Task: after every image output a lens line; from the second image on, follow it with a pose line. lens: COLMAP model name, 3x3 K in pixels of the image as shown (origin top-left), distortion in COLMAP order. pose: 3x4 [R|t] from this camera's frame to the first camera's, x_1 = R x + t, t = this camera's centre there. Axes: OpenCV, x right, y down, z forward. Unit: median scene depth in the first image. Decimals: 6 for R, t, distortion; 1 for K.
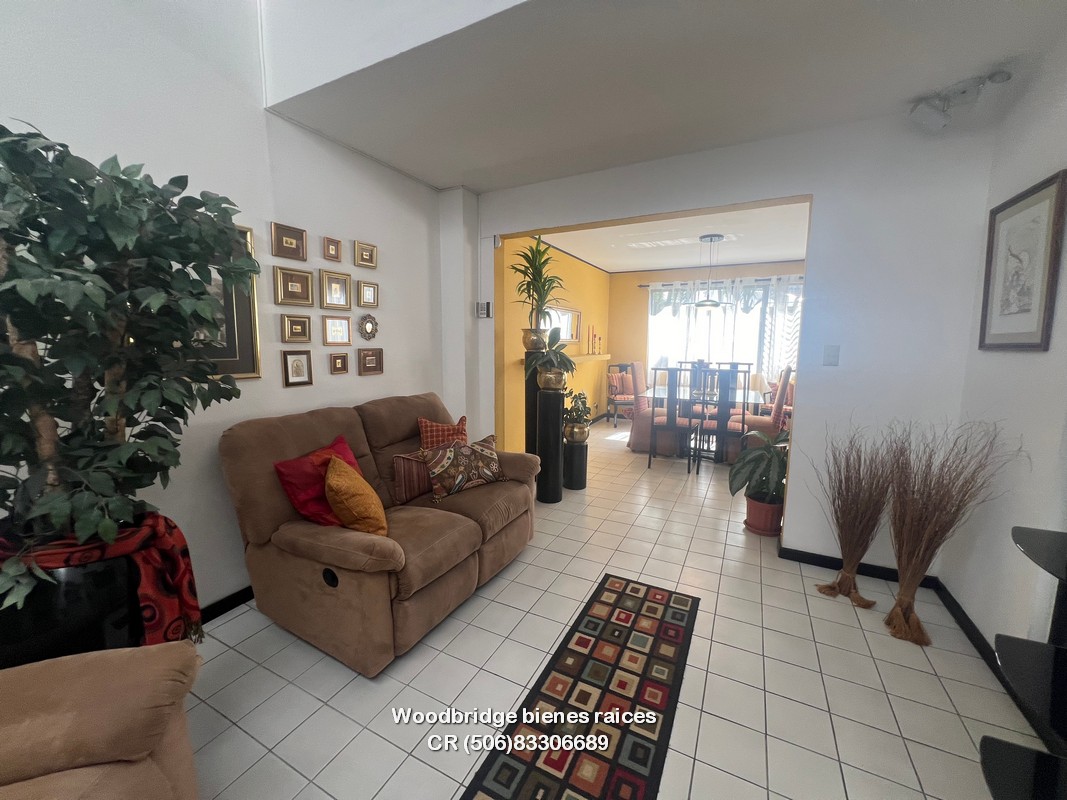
lens RADIAL K [[425.5, 0, 530.3], [0, 425.5, 400.6], [0, 0, 1]] dist [-0.003340, -0.000618]
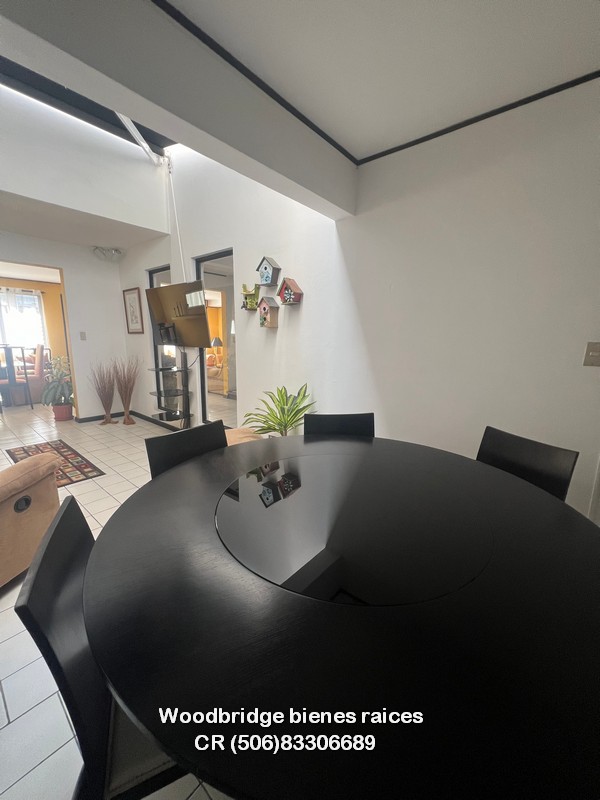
lens RADIAL K [[319.1, 0, 303.1], [0, 319.1, 400.0], [0, 0, 1]] dist [-0.003340, -0.000618]
pose [[0.214578, -0.185914, 0.958850, -1.022767], [0.118298, 0.979436, 0.163432, 0.126452], [-0.969516, 0.078361, 0.232158, -0.775950]]
